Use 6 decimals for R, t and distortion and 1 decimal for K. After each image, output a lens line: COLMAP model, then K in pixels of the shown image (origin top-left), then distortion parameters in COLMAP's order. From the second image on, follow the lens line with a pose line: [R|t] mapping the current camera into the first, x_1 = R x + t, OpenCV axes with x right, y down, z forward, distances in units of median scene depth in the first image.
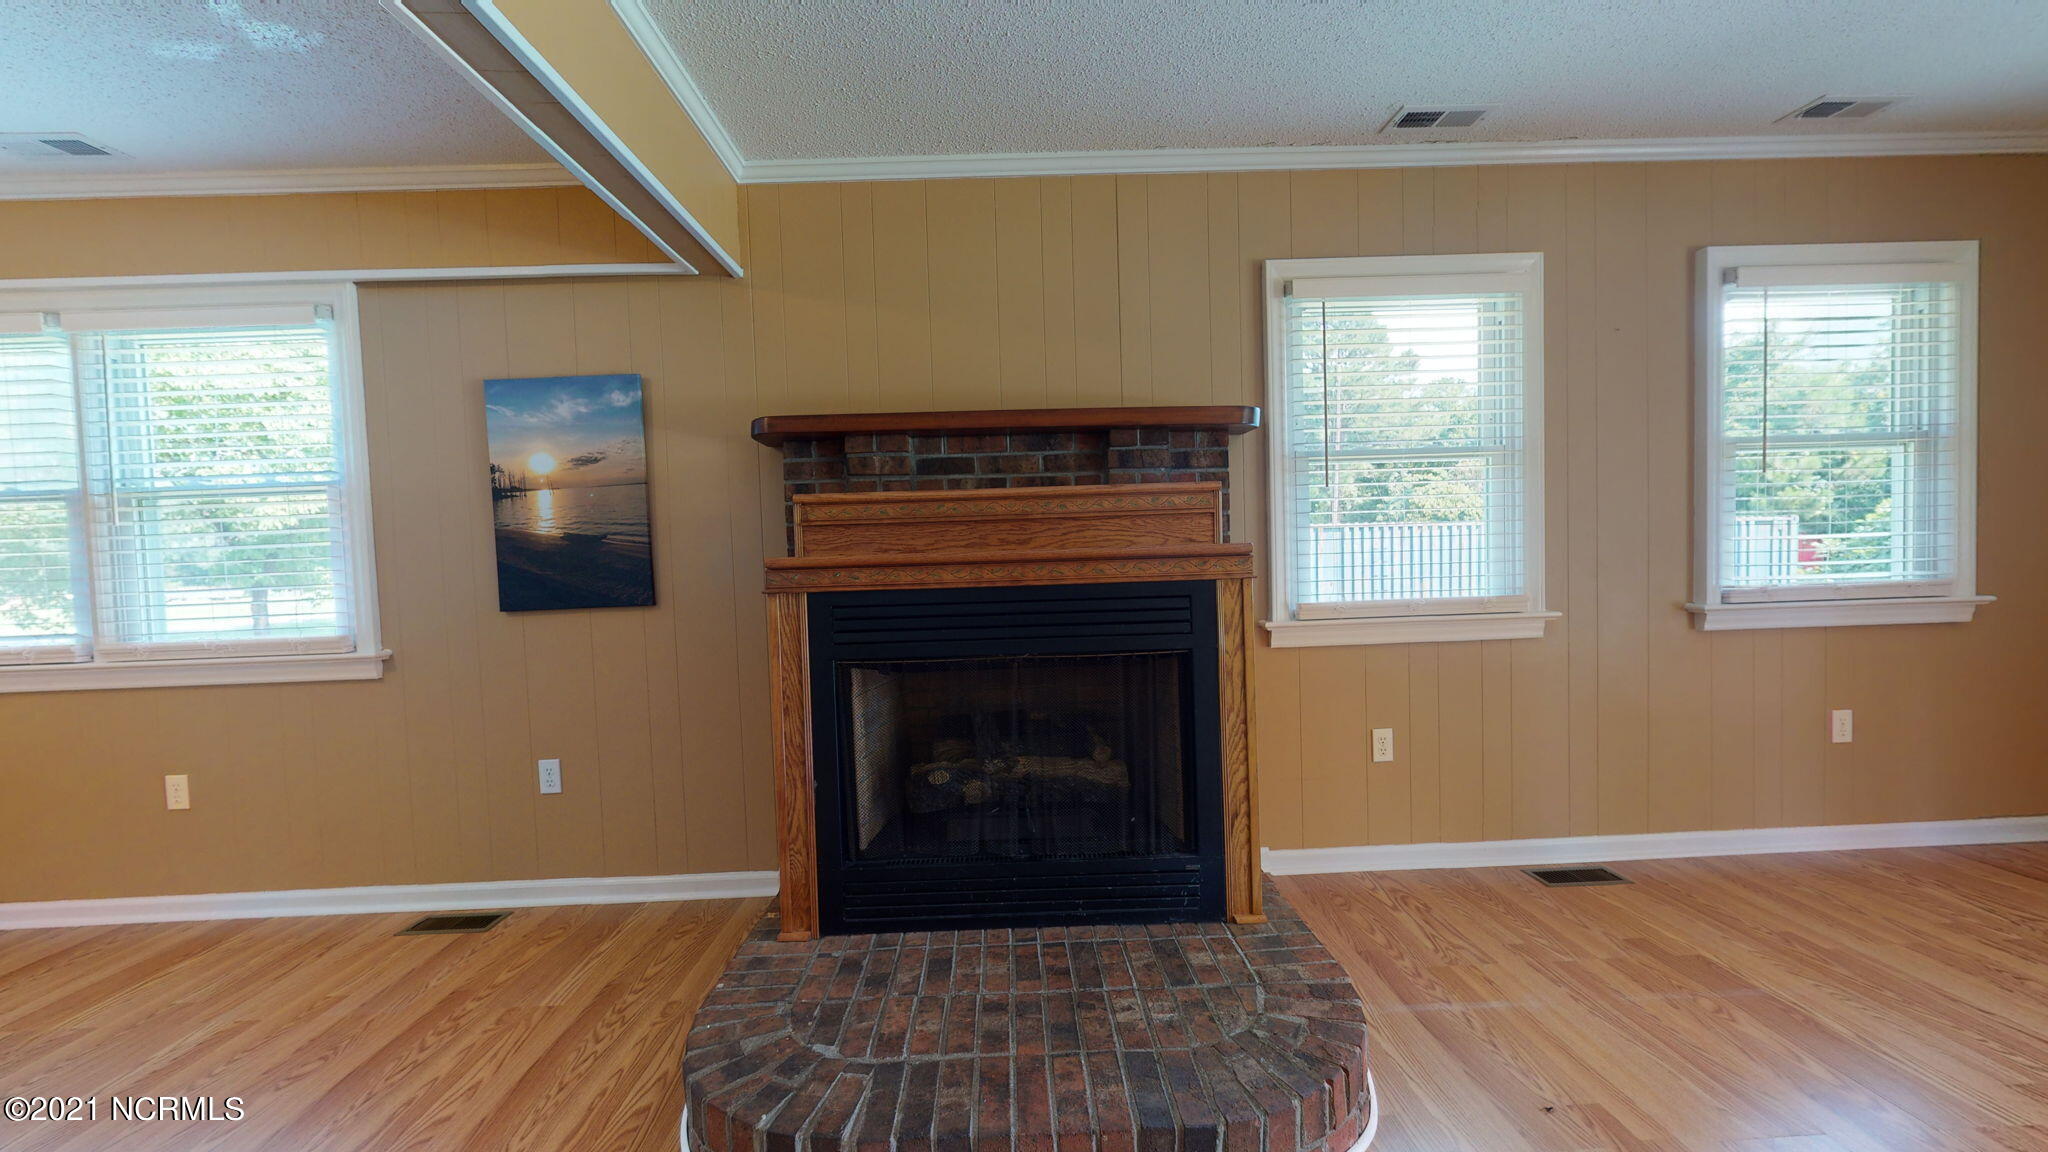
lens RADIAL K [[747.9, 0, 1034.8], [0, 747.9, 588.8], [0, 0, 1]] dist [0.000560, 0.000033]
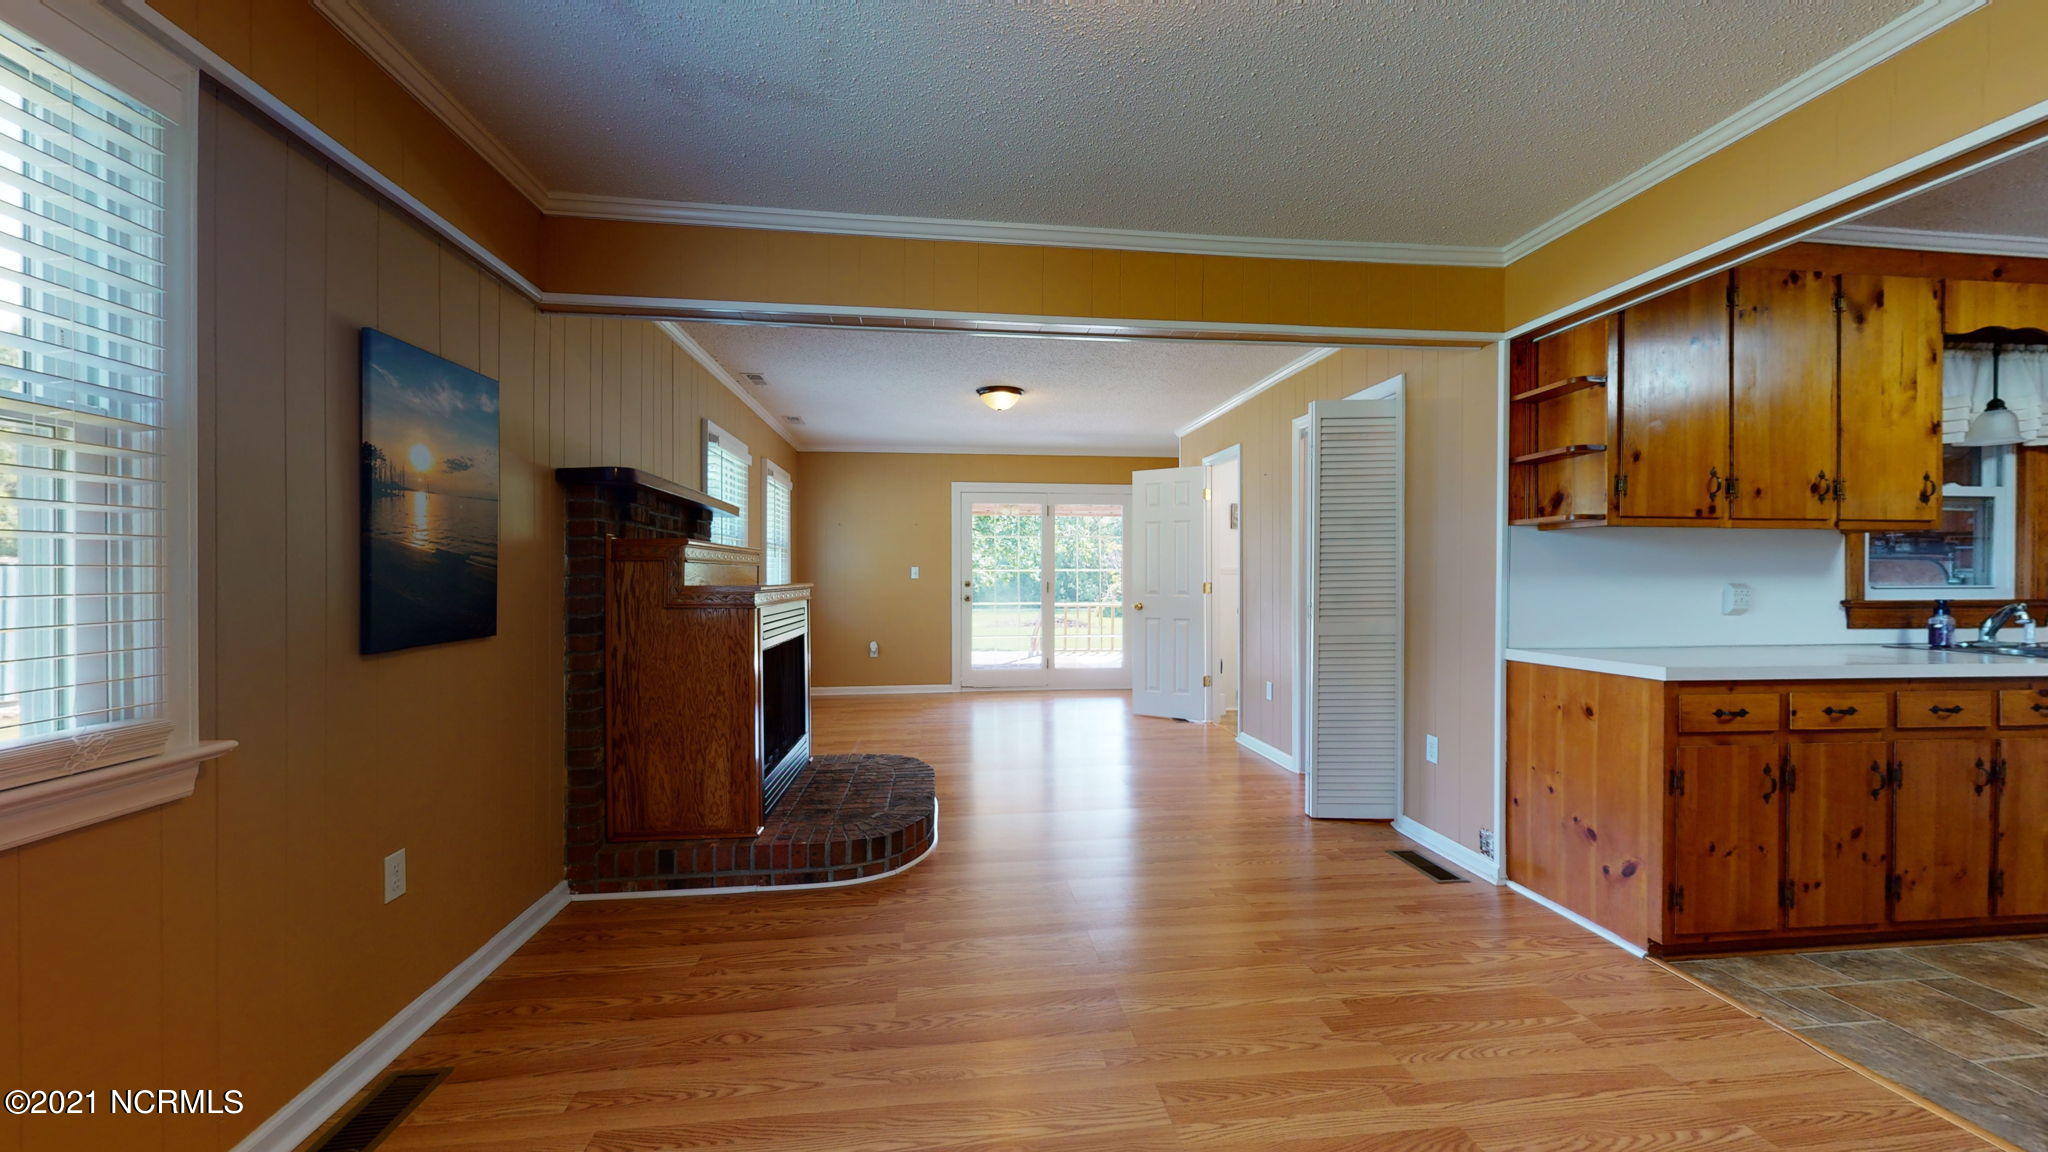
lens RADIAL K [[762.1, 0, 1024.0], [0, 762.1, 576.0], [0, 0, 1]] dist [0.000427, 0.000055]
pose [[-0.095598, 0.025579, 0.995091, -1.604894], [0.039358, 0.998985, -0.021898, -0.003118], [-0.994642, 0.037072, -0.096508, 0.486601]]
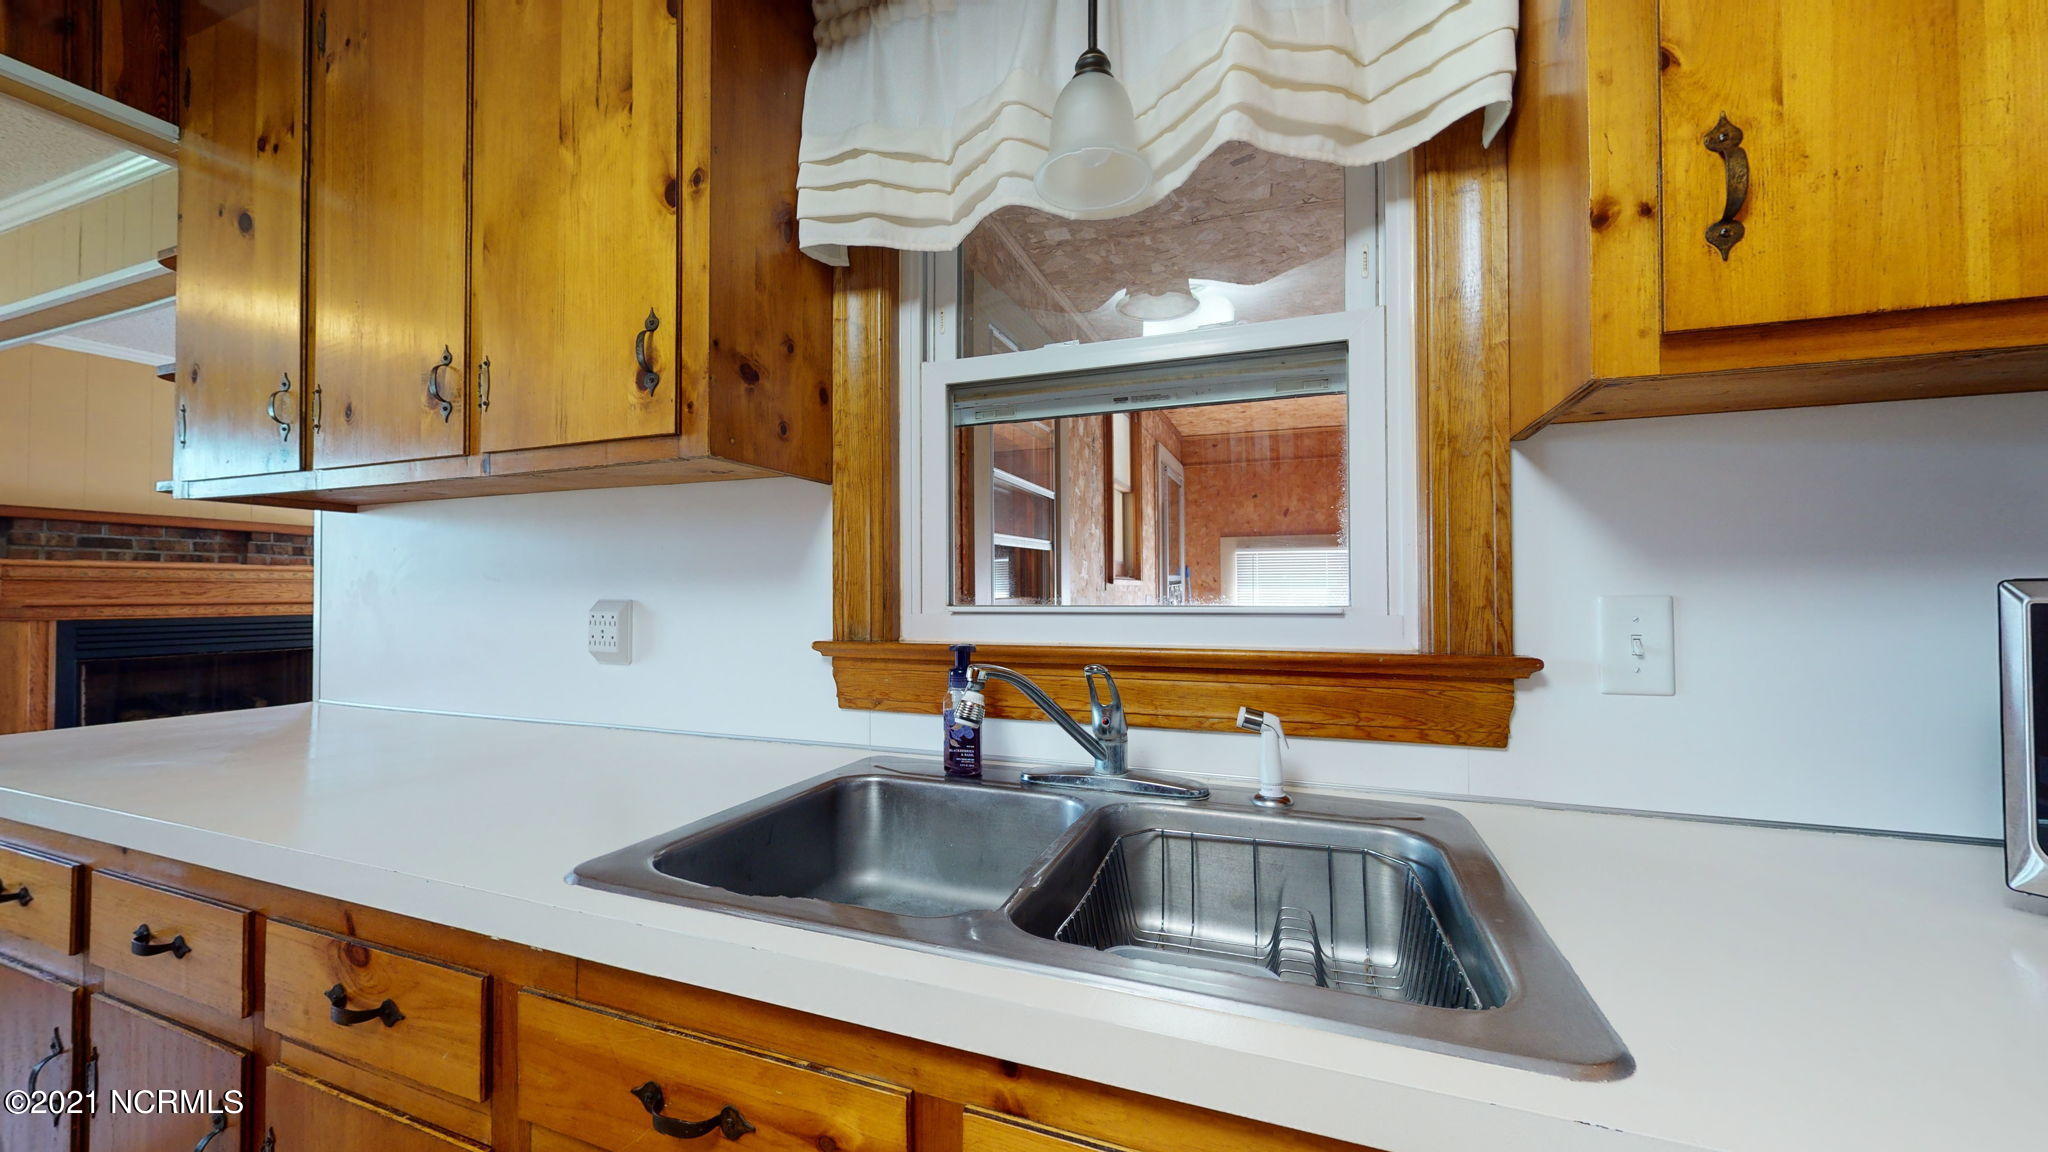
lens RADIAL K [[762.1, 0, 1024.0], [0, 762.1, 576.0], [0, 0, 1]] dist [0.000427, 0.000055]
pose [[0.373277, 0.045910, 0.926583, -0.884462], [0.028258, 0.997749, -0.060820, 0.057794], [-0.927290, 0.048886, 0.371139, -1.391097]]
